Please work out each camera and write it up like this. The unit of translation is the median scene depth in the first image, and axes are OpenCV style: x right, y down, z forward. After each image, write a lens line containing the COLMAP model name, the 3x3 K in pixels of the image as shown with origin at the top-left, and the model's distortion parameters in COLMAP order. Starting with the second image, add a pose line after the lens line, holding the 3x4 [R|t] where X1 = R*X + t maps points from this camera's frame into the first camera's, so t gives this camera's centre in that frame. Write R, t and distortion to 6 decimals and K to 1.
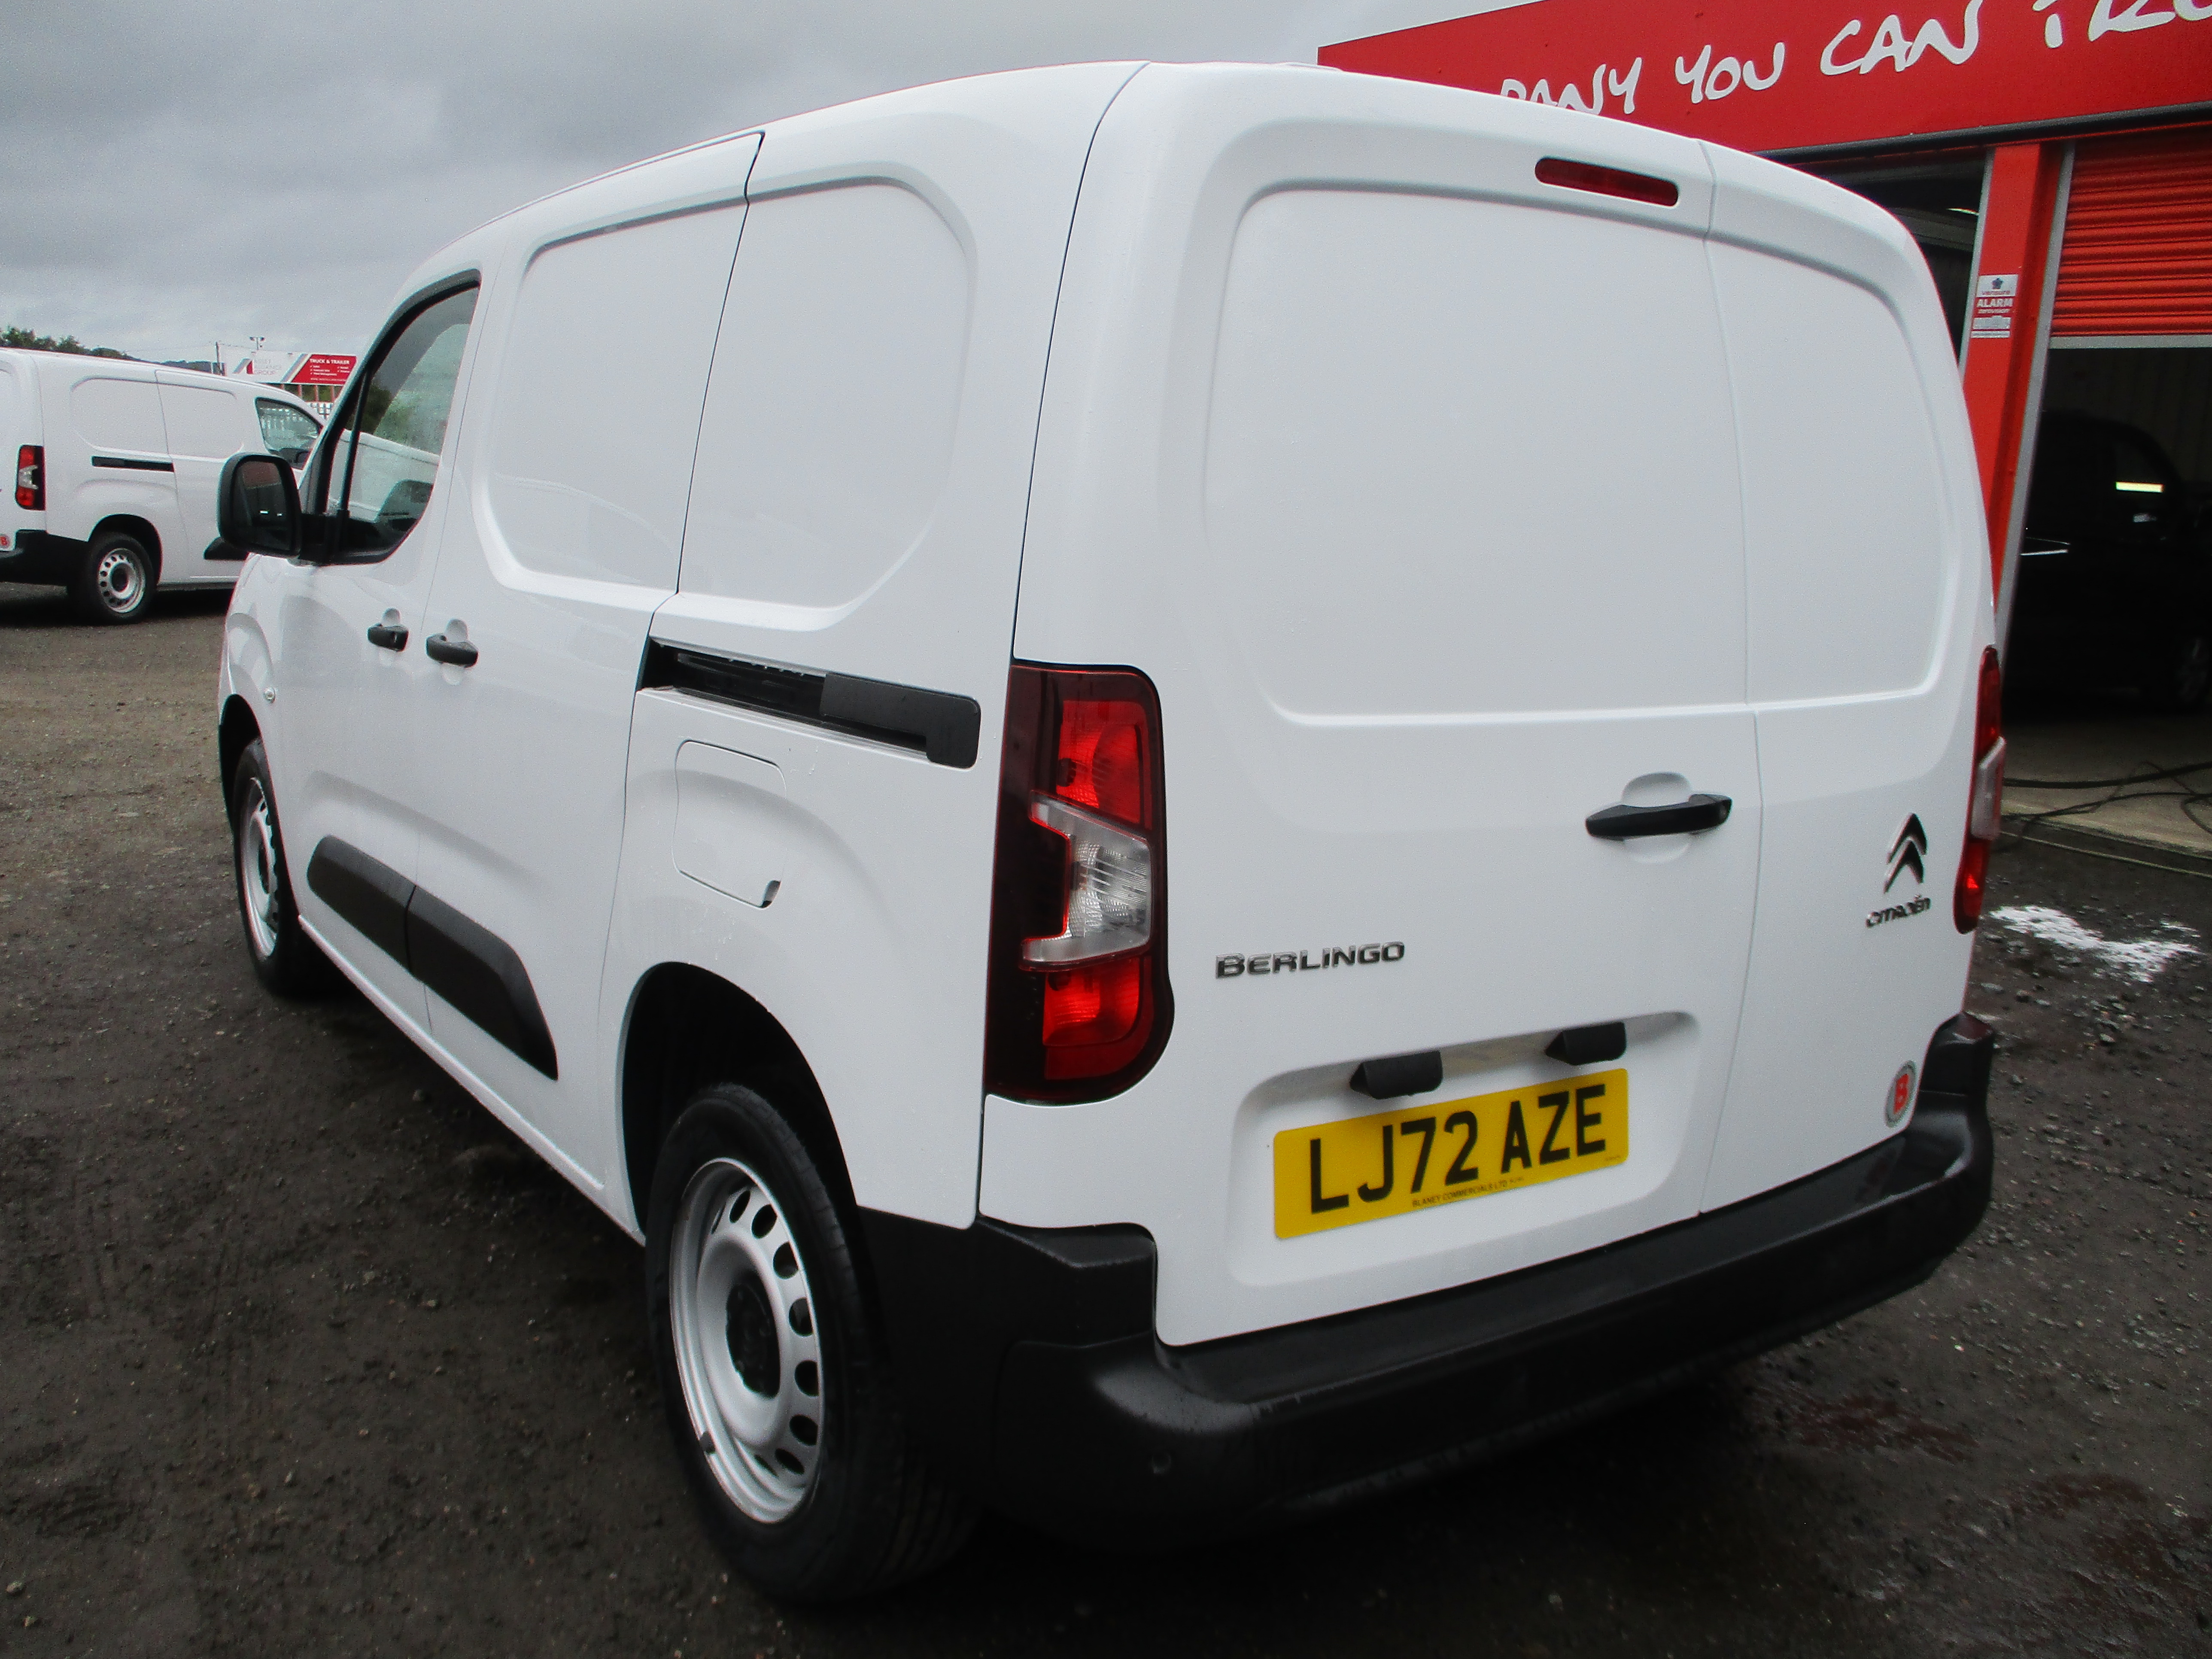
lens RADIAL K [[1798.2, 0, 1067.8], [0, 1798.2, 831.2], [0, 0, 1]] dist [-0.010649, -0.009515]
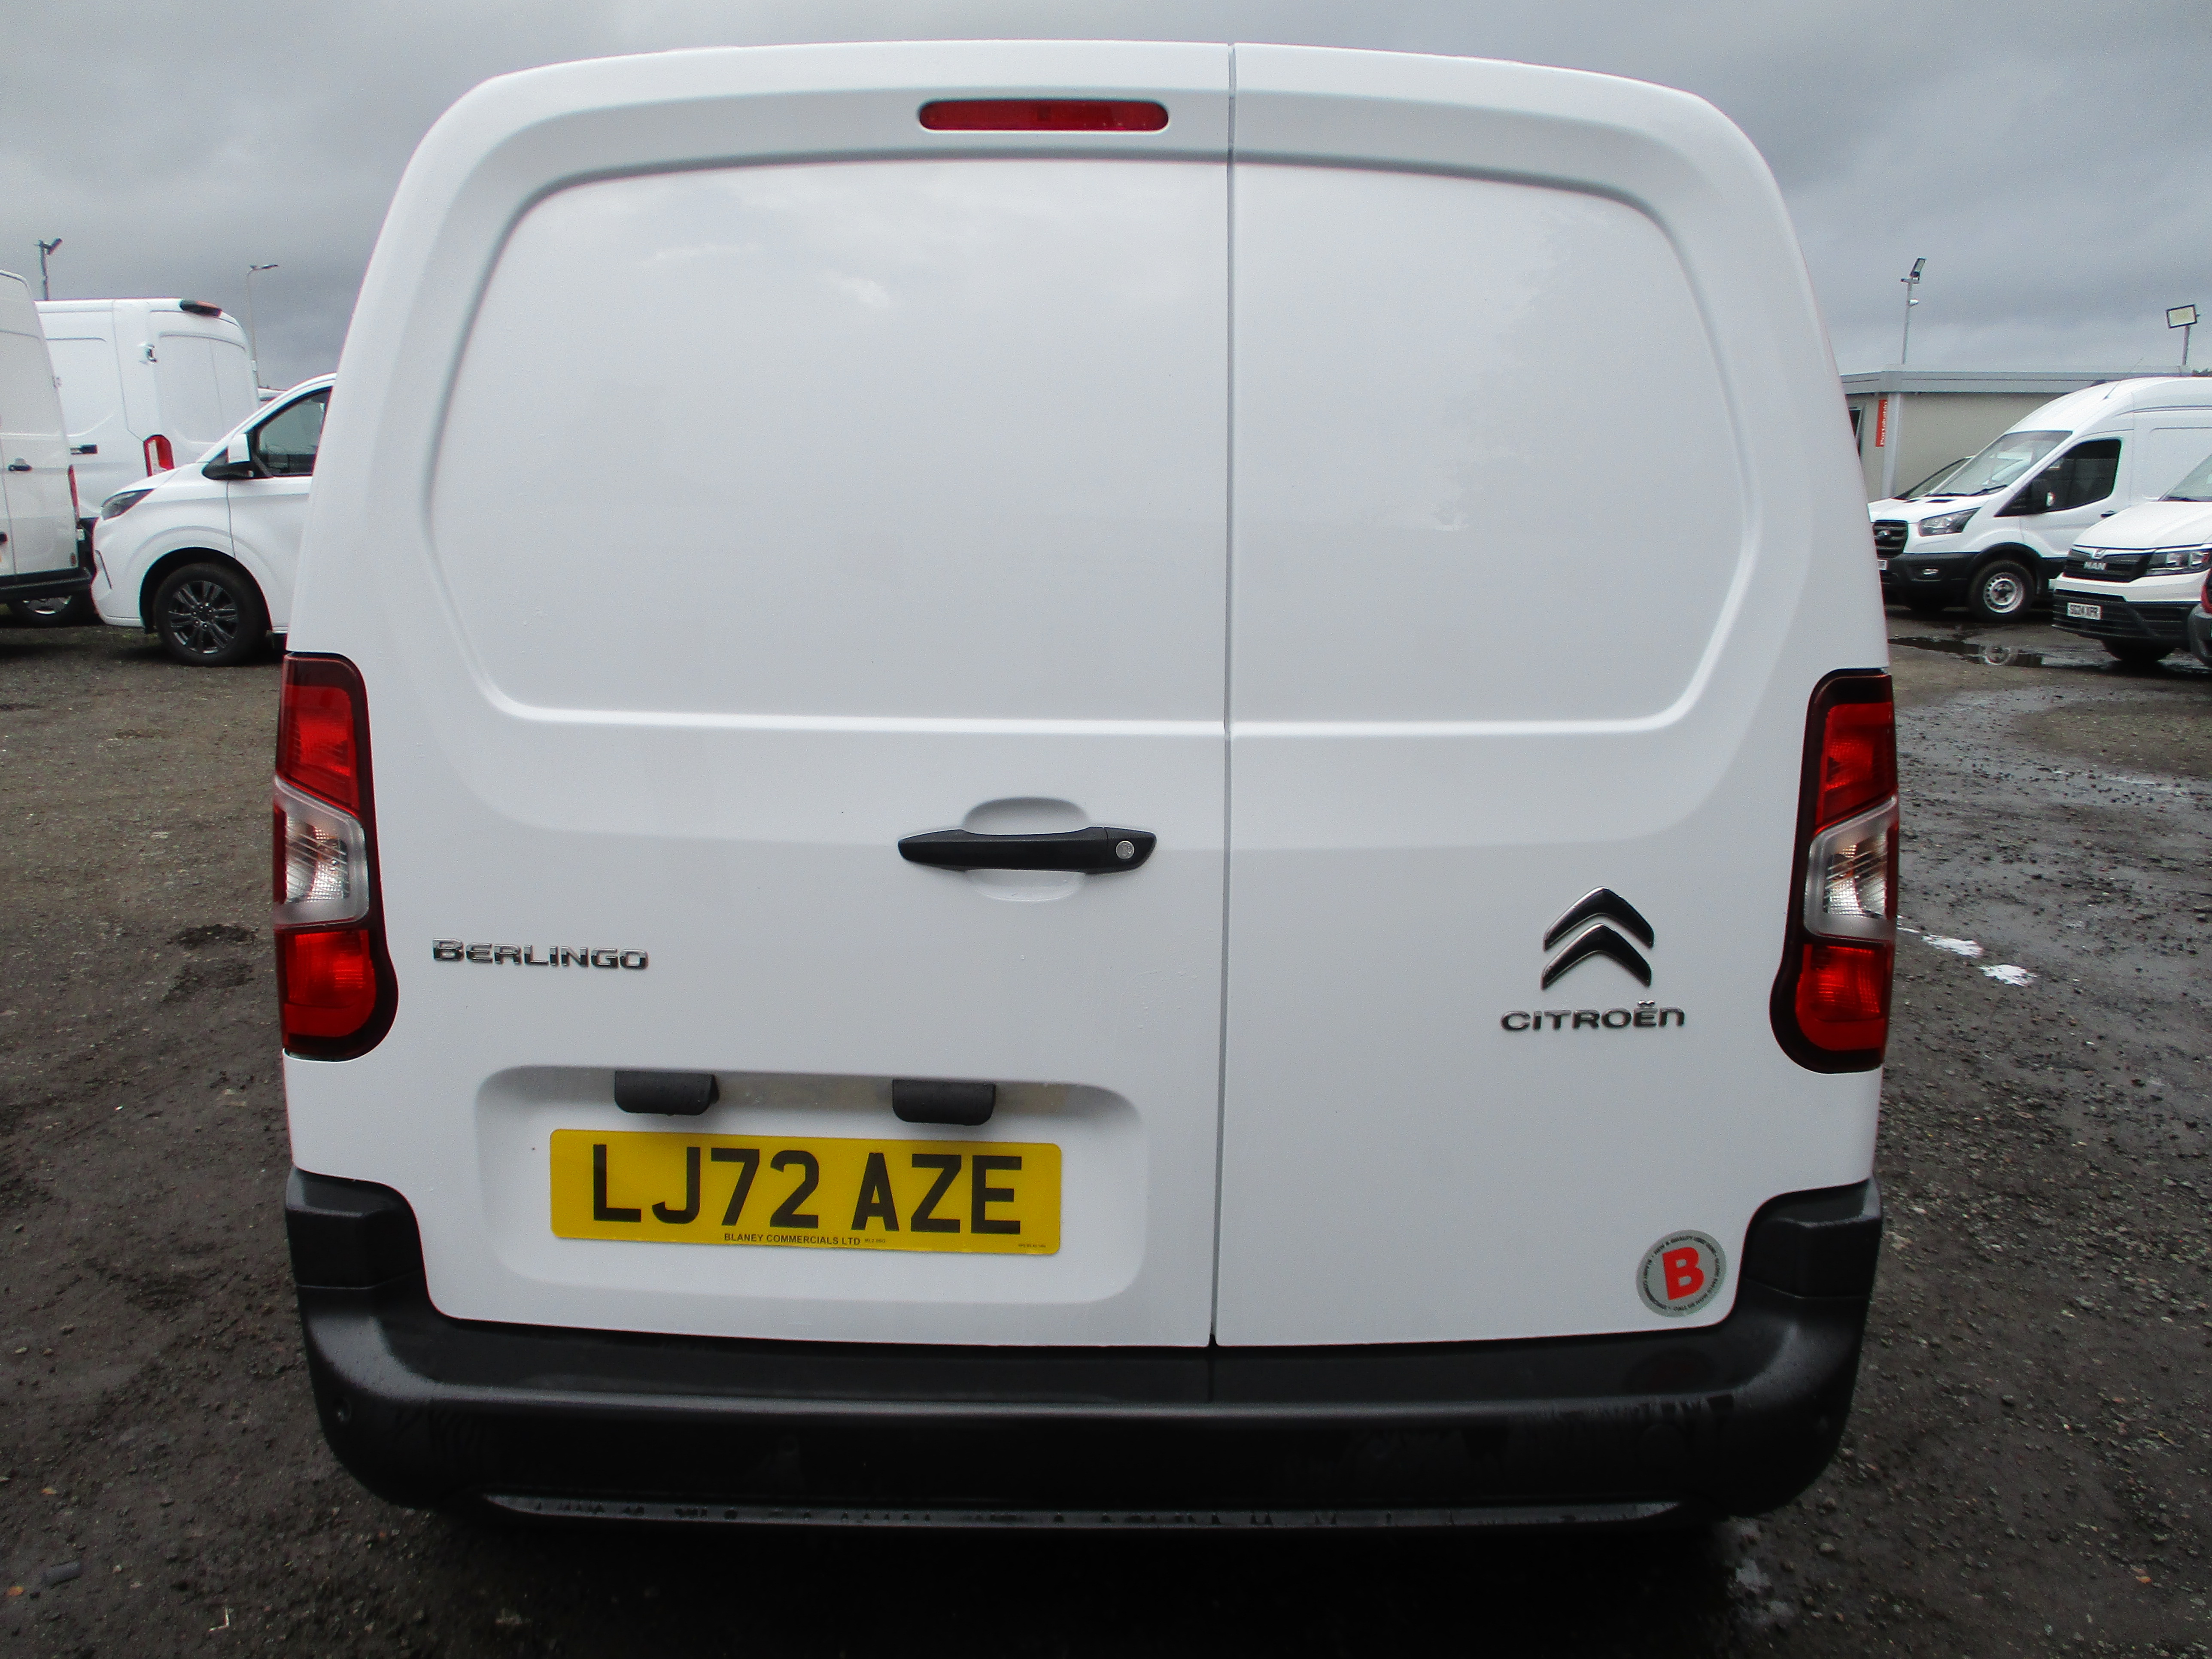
lens RADIAL K [[1798.2, 0, 1067.8], [0, 1798.2, 831.2], [0, 0, 1]] dist [-0.010649, -0.009515]
pose [[0.818085, 0.066016, -0.571296, 0.856687], [-0.077262, 0.997000, 0.004569, -0.022360], [0.569884, 0.040402, 0.820732, 0.319515]]
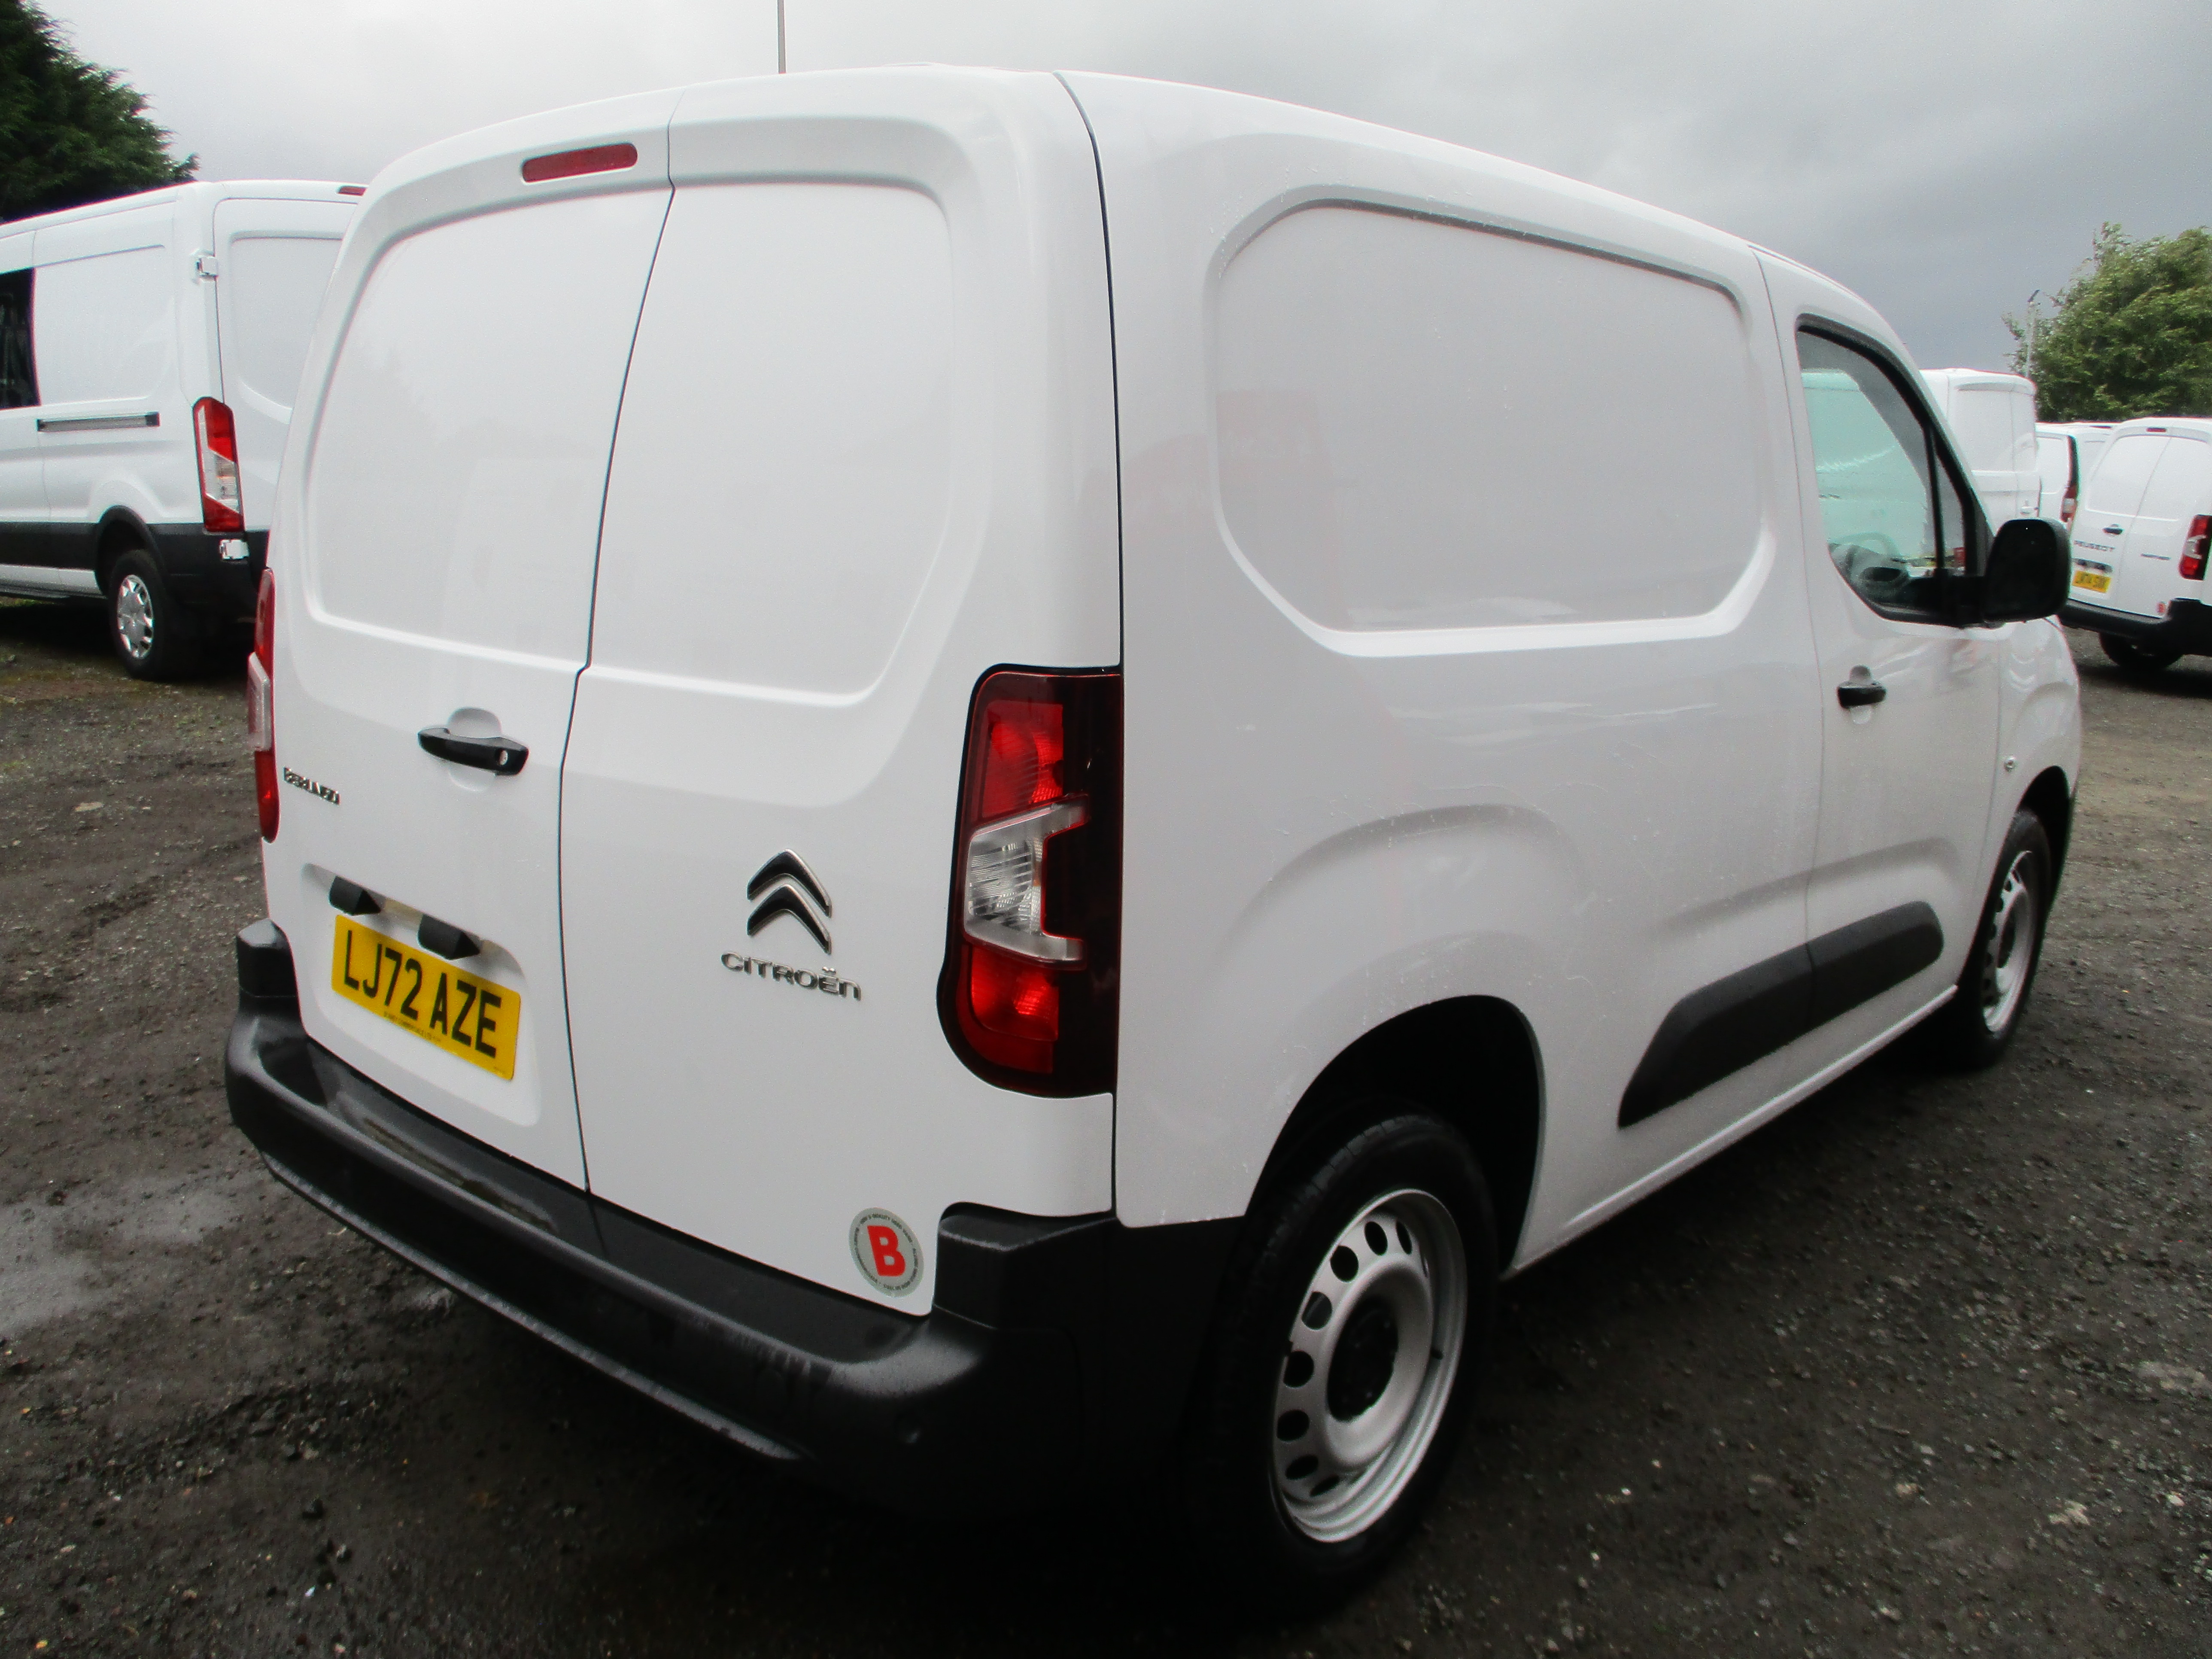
lens RADIAL K [[1798.2, 0, 1067.8], [0, 1798.2, 831.2], [0, 0, 1]] dist [-0.010649, -0.009515]
pose [[0.248632, 0.153911, -0.956292, 1.501294], [-0.201216, 0.973963, 0.104439, -0.148295], [0.947467, 0.166454, 0.273127, 1.082736]]
